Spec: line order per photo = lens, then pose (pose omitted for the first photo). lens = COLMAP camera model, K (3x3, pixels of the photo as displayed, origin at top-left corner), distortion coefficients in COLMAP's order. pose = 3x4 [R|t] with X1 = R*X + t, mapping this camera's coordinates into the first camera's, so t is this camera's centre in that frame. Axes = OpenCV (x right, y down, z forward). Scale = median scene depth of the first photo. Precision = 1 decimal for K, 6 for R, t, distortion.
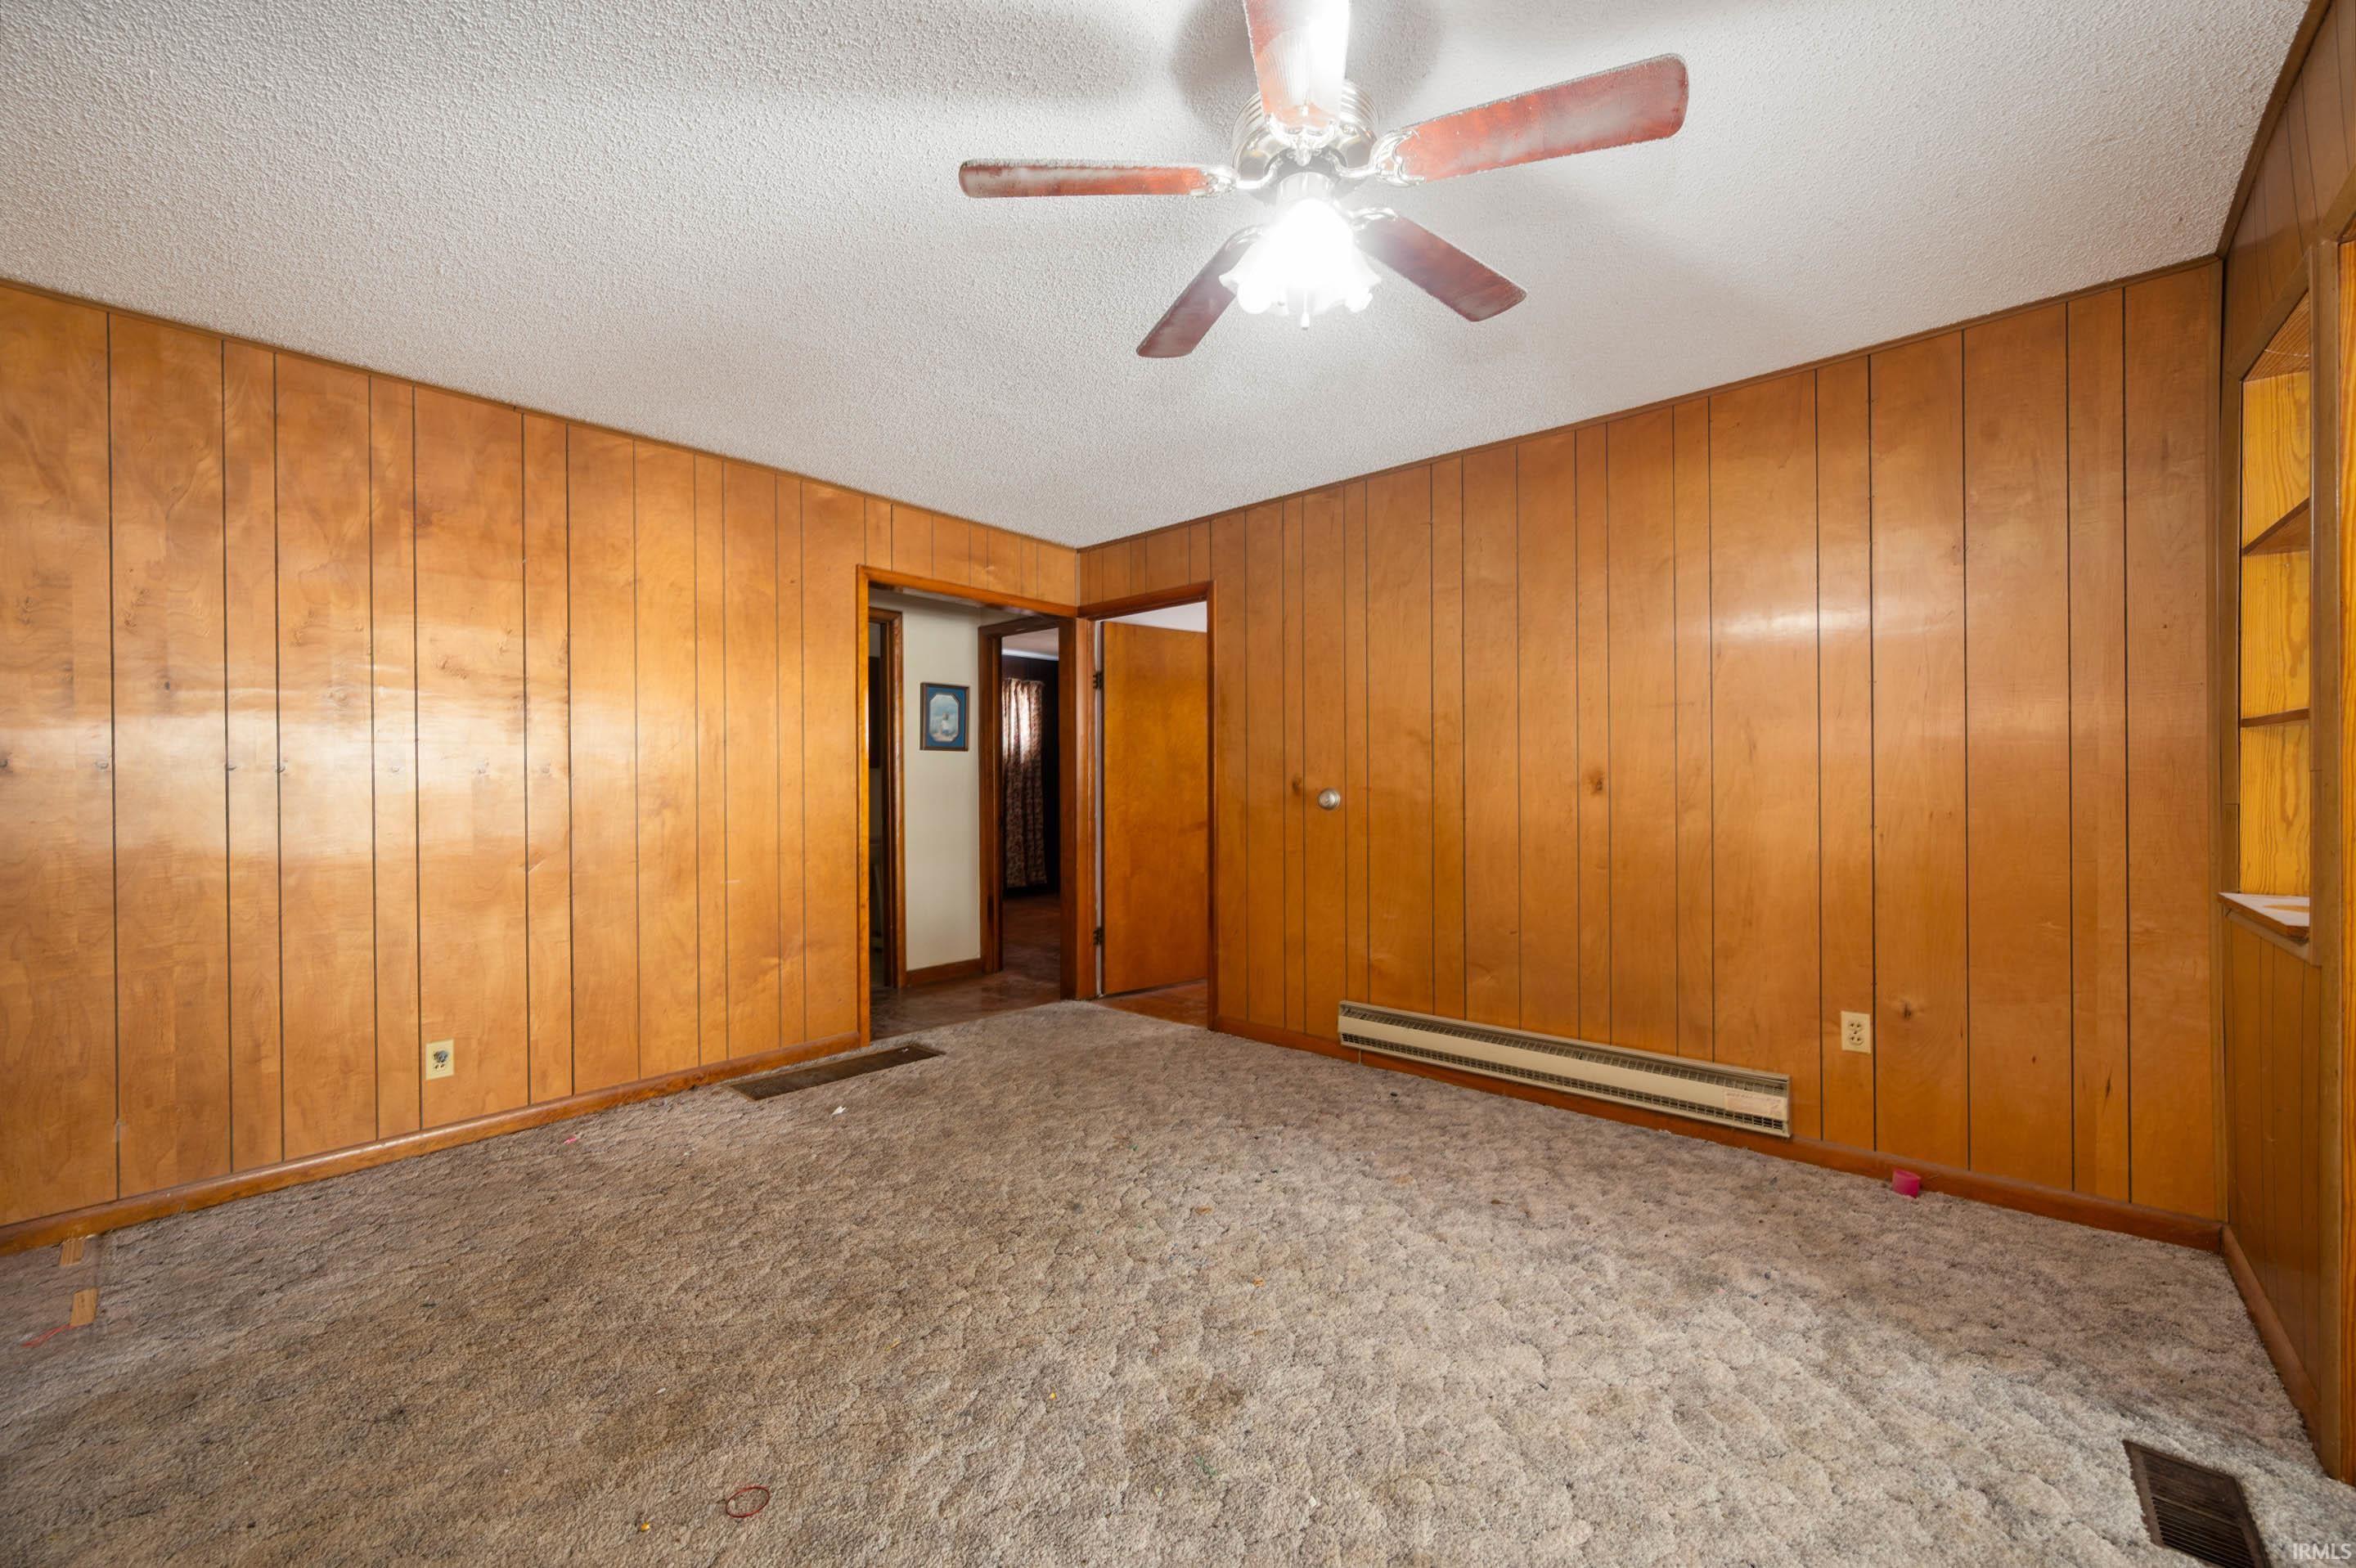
lens RADIAL K [[937.0, 0, 1178.5], [0, 937.0, 778.4], [0, 0, 1]] dist [0.000801, -0.000534]
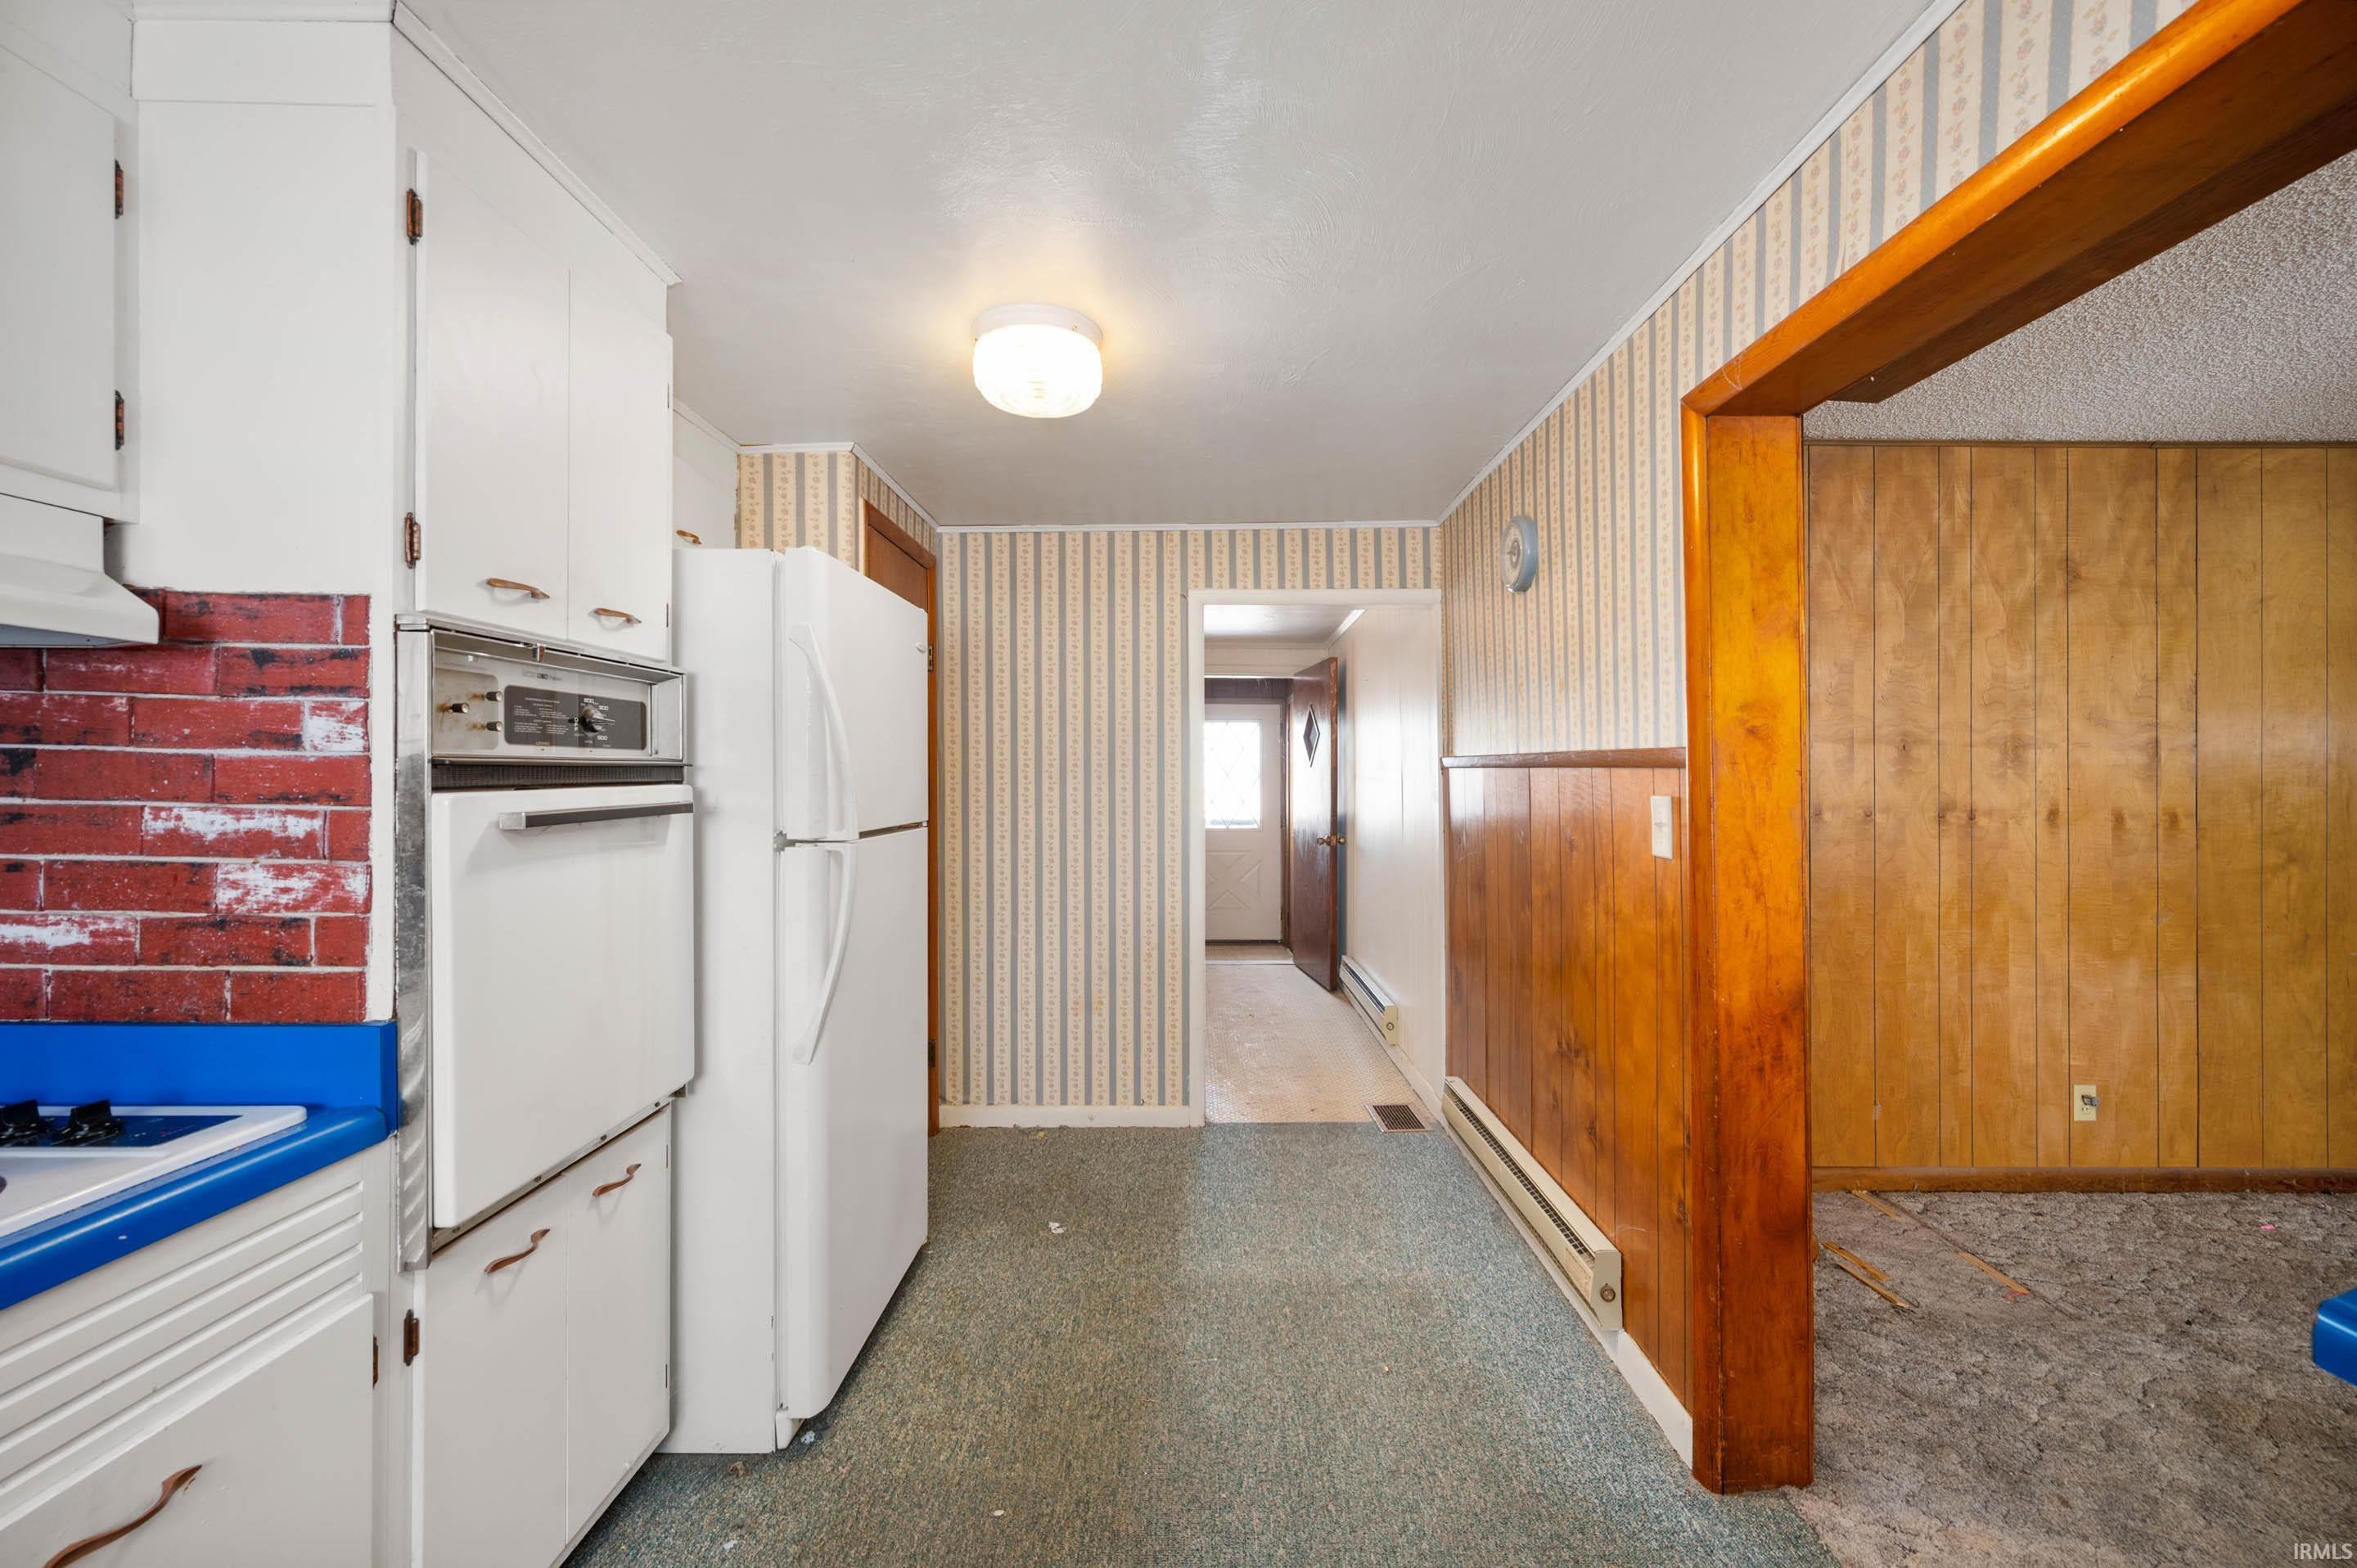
lens RADIAL K [[937.5, 0, 1177.9], [0, 937.5, 776.7], [0, 0, 1]] dist [0.000801, -0.000534]
pose [[0.653645, 0.014010, -0.756672, -0.636140], [-0.012221, 0.999894, 0.007956, -0.048494], [0.756703, 0.004047, 0.653746, -0.398075]]
